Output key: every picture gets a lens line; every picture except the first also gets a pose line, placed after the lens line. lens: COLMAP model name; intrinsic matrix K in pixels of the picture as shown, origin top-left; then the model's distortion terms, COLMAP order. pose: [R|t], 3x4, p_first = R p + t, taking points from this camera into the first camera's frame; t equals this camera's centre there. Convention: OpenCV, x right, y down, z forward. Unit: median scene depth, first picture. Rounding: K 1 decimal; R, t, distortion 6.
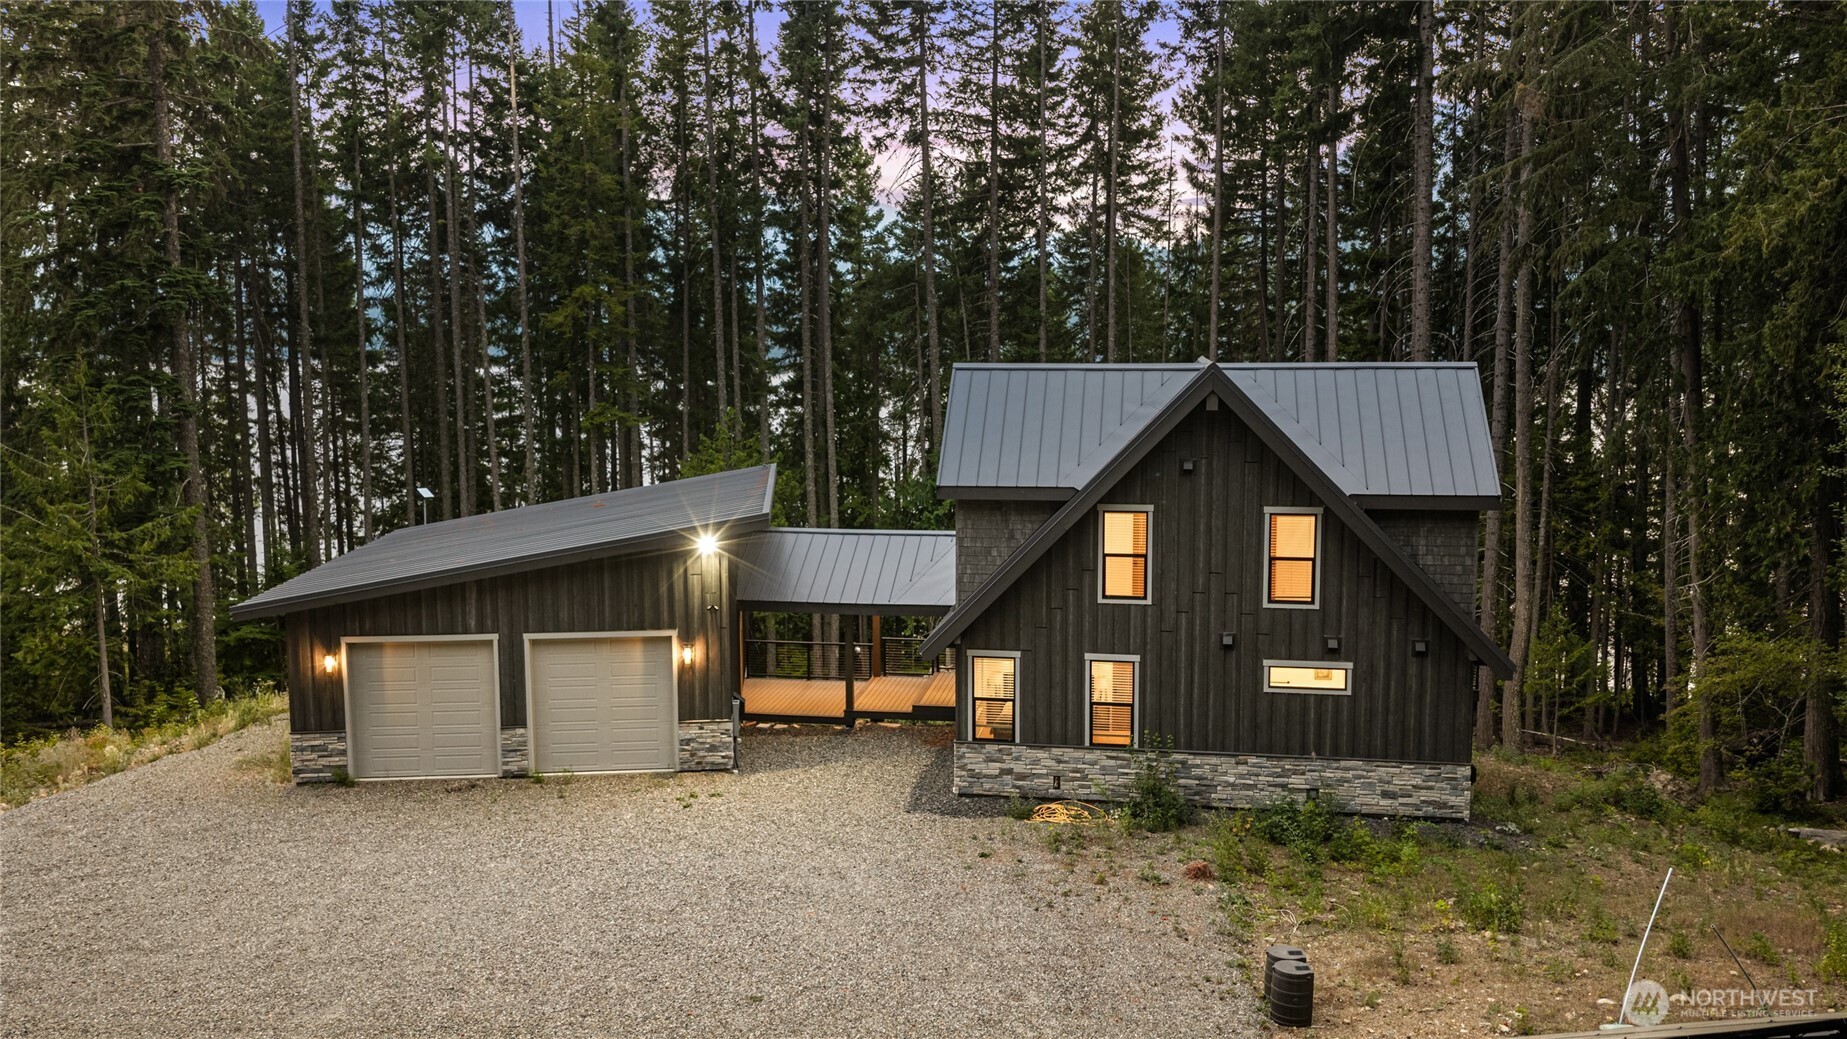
lens RADIAL K [[1558.3, 0, 926.3], [0, 1558.3, 507.7], [0, 0, 1]] dist [0.031239, -0.009501]
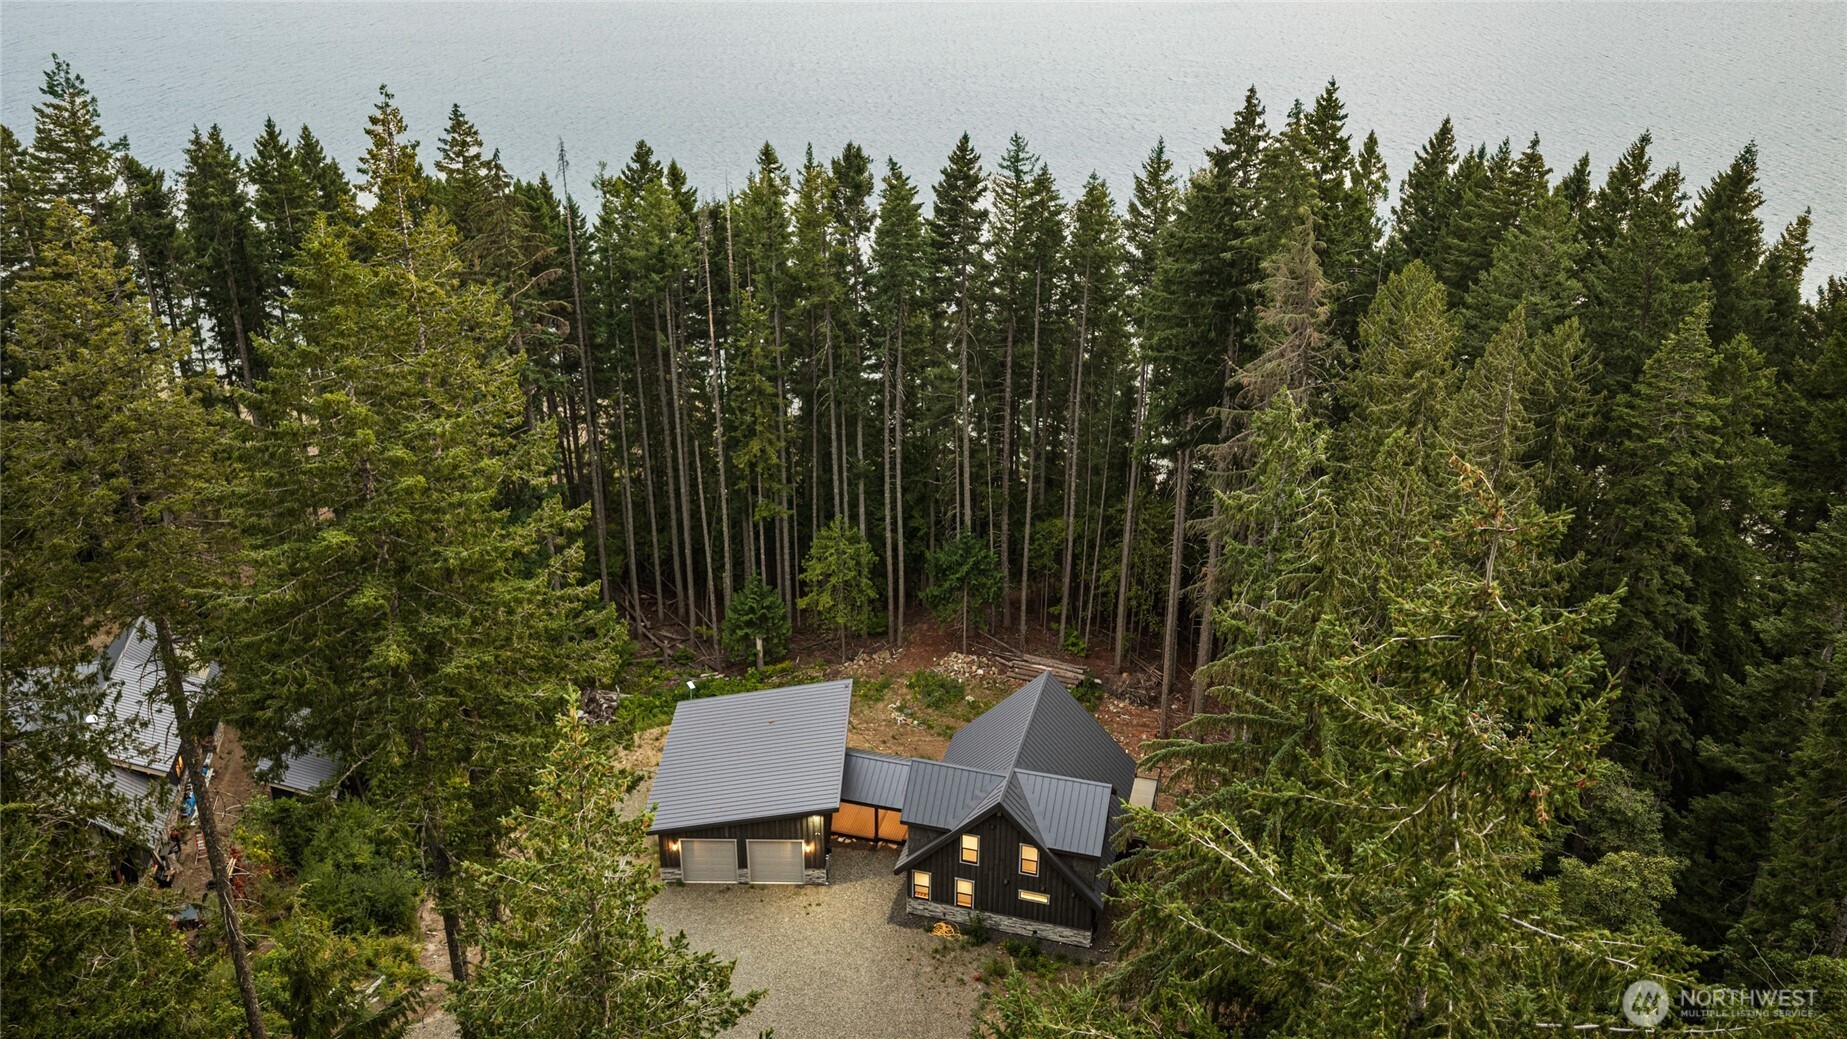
lens RADIAL K [[1558.3, 0, 920.9], [0, 1558.3, 533.4], [0, 0, 1]] dist [0.031239, -0.009501]
pose [[0.995098, 0.054293, -0.082658, 0.234669], [-0.022648, 0.938718, 0.343942, -1.387899], [0.096266, -0.340384, 0.935346, -1.315911]]
